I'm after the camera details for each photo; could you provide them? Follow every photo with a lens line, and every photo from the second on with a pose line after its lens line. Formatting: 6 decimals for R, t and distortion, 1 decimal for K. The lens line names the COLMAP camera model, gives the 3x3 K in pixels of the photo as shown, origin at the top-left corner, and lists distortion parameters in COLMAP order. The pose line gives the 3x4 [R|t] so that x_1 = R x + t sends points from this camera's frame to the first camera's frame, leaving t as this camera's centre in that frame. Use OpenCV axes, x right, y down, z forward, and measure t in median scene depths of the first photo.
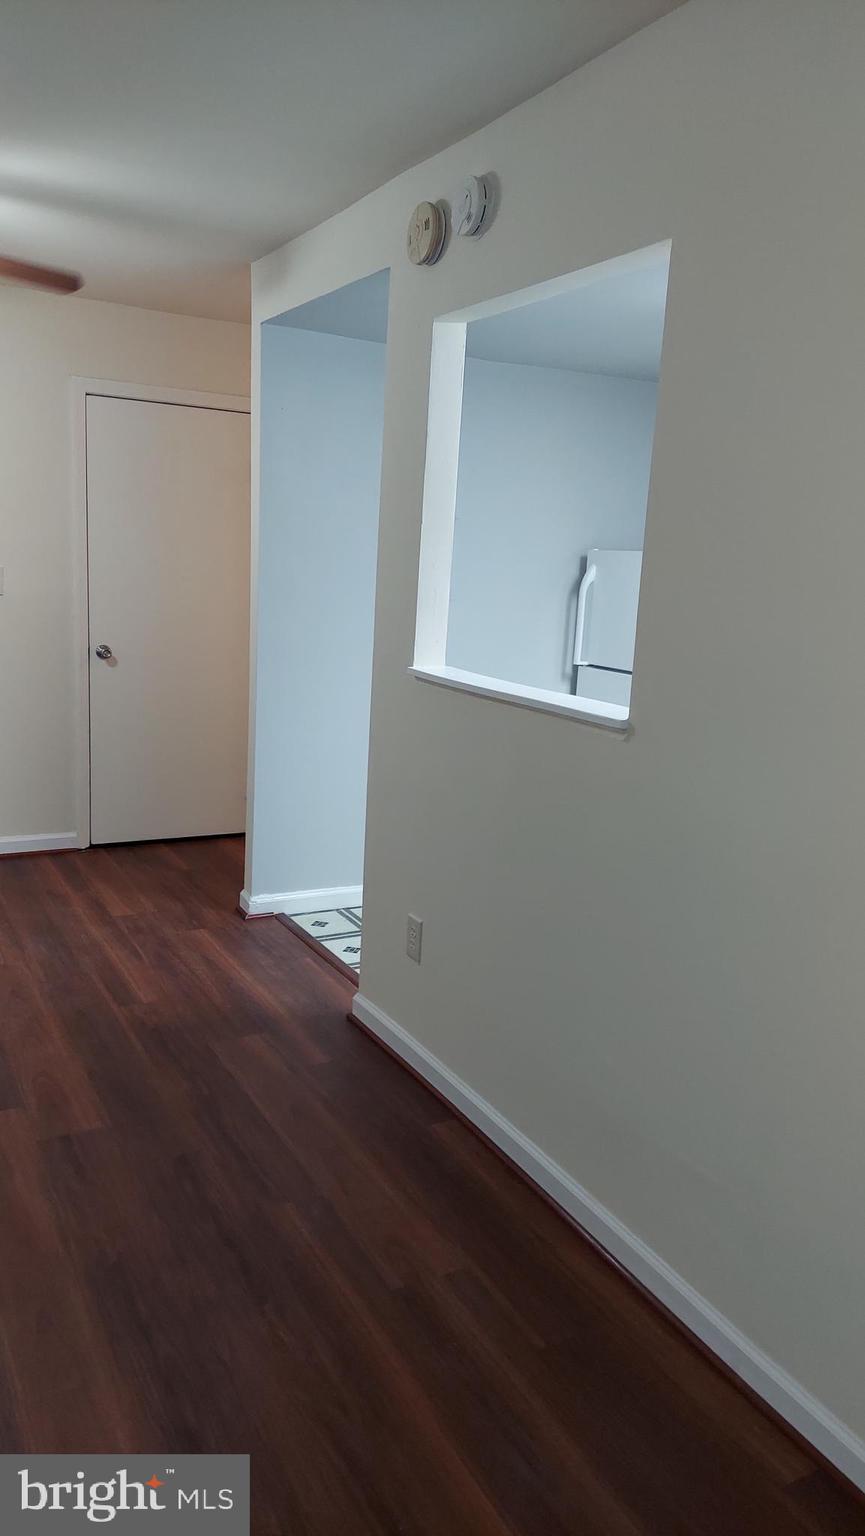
lens RADIAL K [[1094.9, 0, 420.4], [0, 1094.9, 768.0], [0, 0, 1]] dist [0.103877, -0.116264]
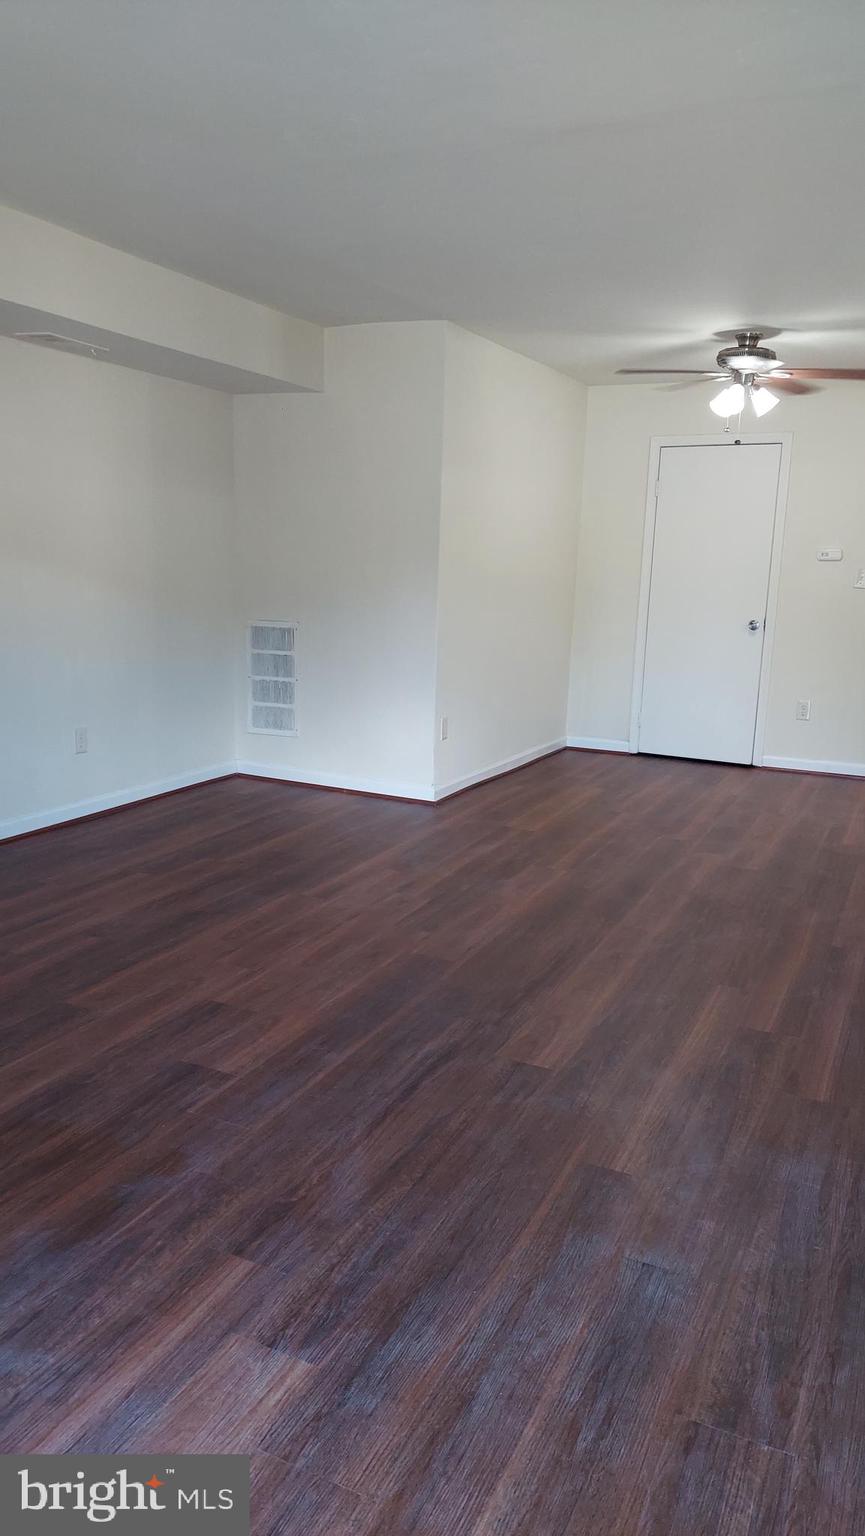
lens RADIAL K [[1094.9, 0, 420.4], [0, 1094.9, 768.0], [0, 0, 1]] dist [0.103877, -0.116264]
pose [[0.591172, 0.128012, -0.796322, 0.715948], [-0.151513, 0.987373, 0.046244, 0.162883], [0.792187, 0.093315, 0.603103, -0.434455]]
